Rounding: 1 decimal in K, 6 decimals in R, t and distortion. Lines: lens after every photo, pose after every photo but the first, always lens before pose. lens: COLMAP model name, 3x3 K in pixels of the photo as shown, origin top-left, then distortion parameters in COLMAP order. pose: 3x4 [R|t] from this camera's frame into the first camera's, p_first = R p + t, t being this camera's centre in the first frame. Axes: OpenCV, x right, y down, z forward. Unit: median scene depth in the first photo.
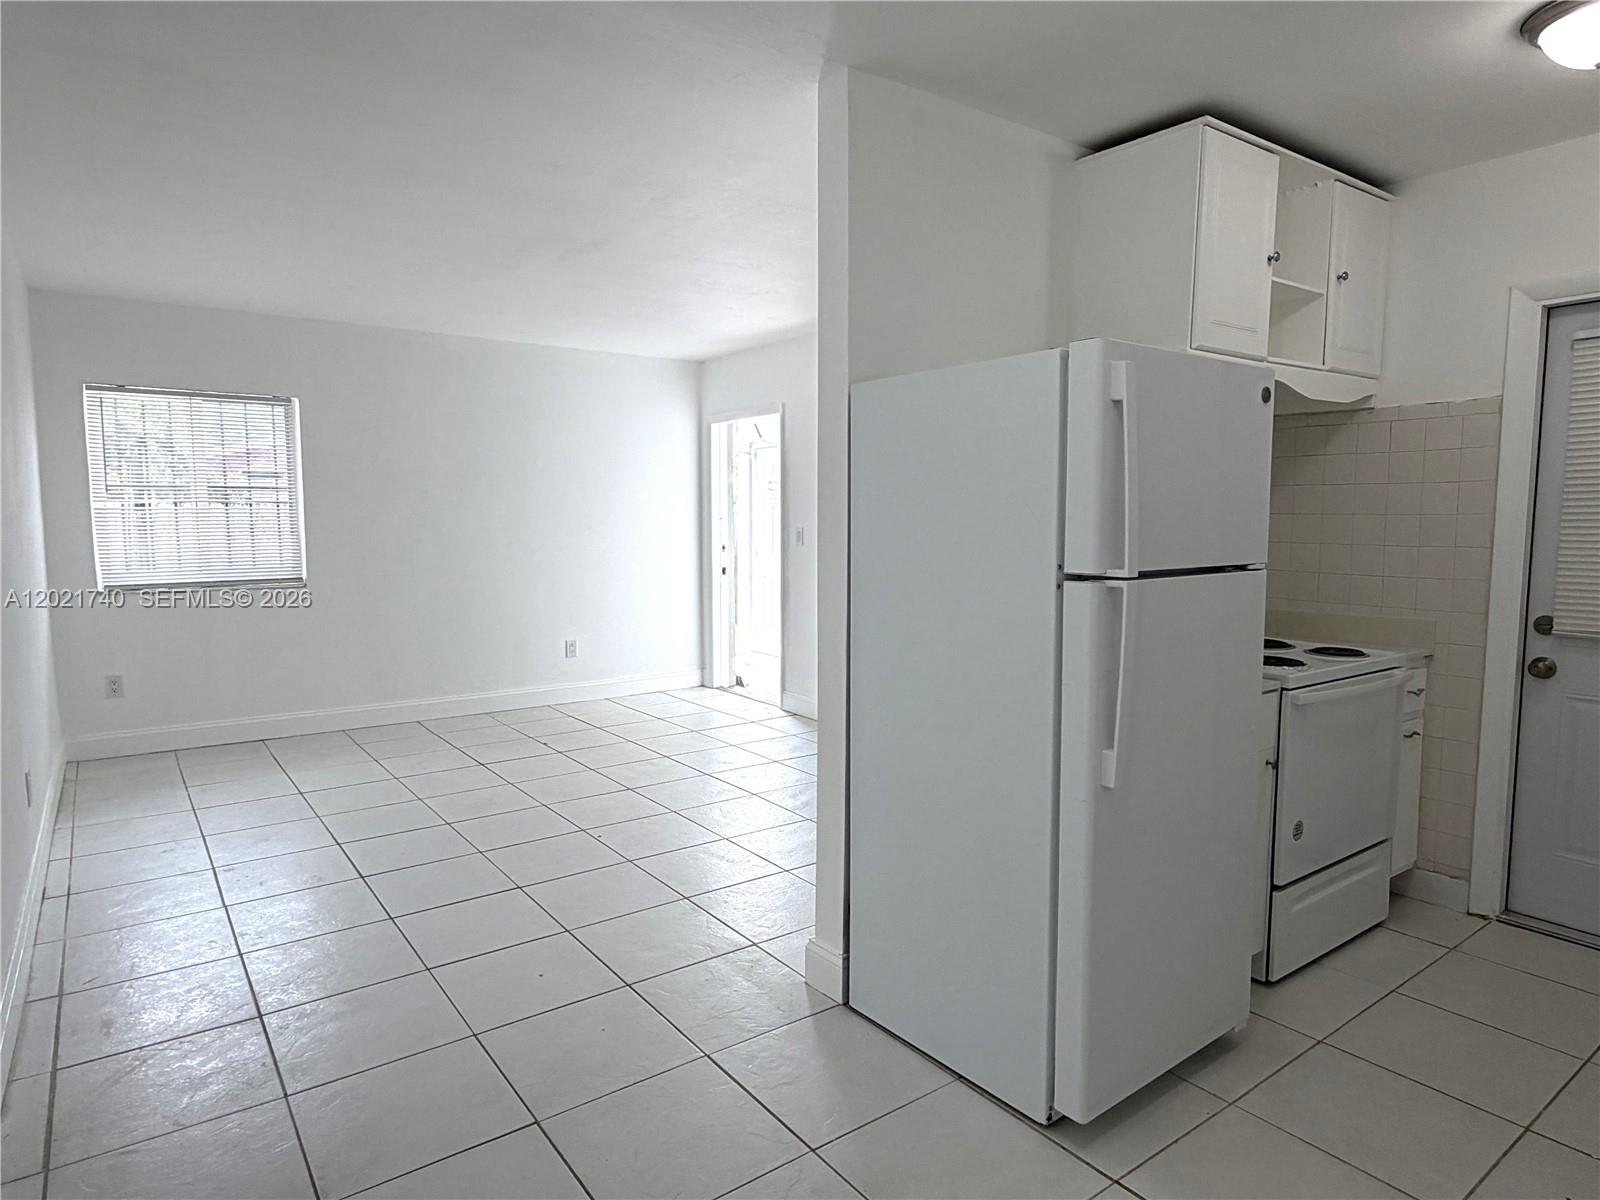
lens RADIAL K [[947.2, 0, 796.5], [0, 947.2, 600.3], [0, 0, 1]] dist [-0.004928, 0.003001]
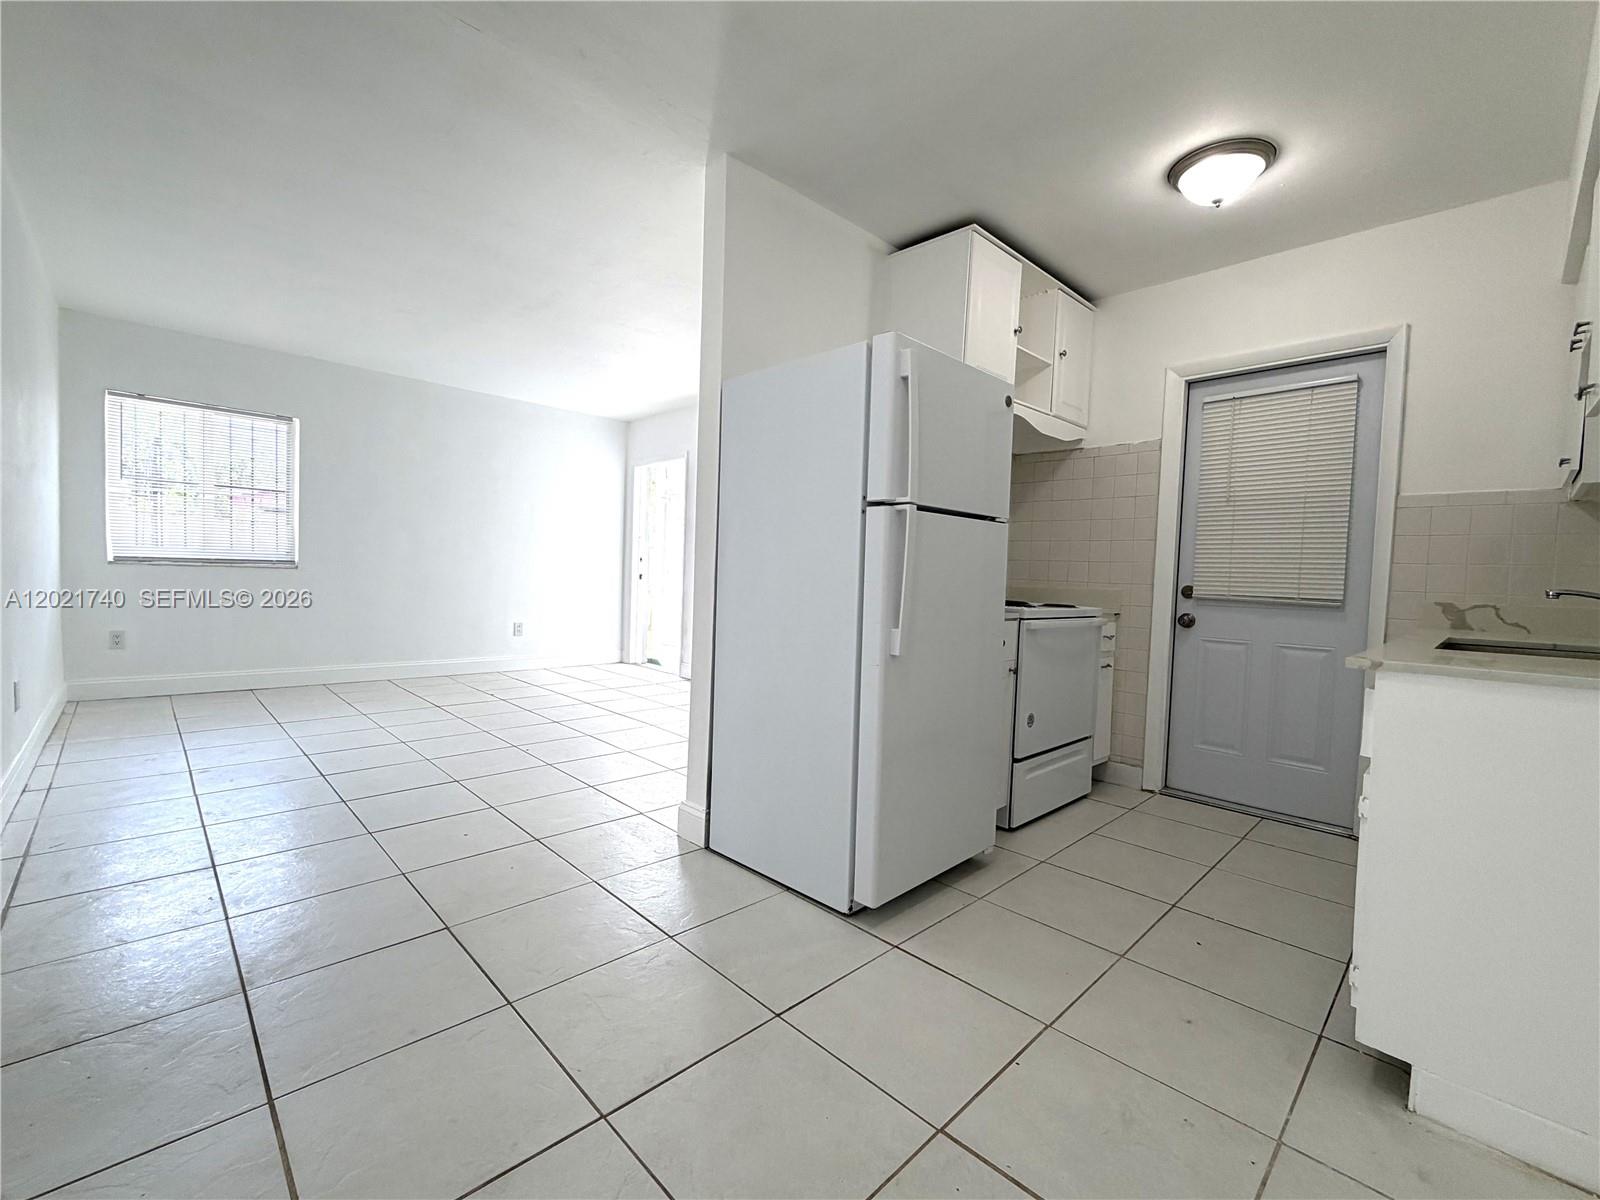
lens RADIAL K [[682.0, 0, 802.2], [0, 682.0, 600.5], [0, 0, 1]] dist [-0.001591, -0.000327]
pose [[0.989331, 0.029933, 0.142574, 0.032767], [-0.023117, 0.998520, -0.049228, 0.109325], [-0.143837, 0.045406, 0.988559, 0.019887]]
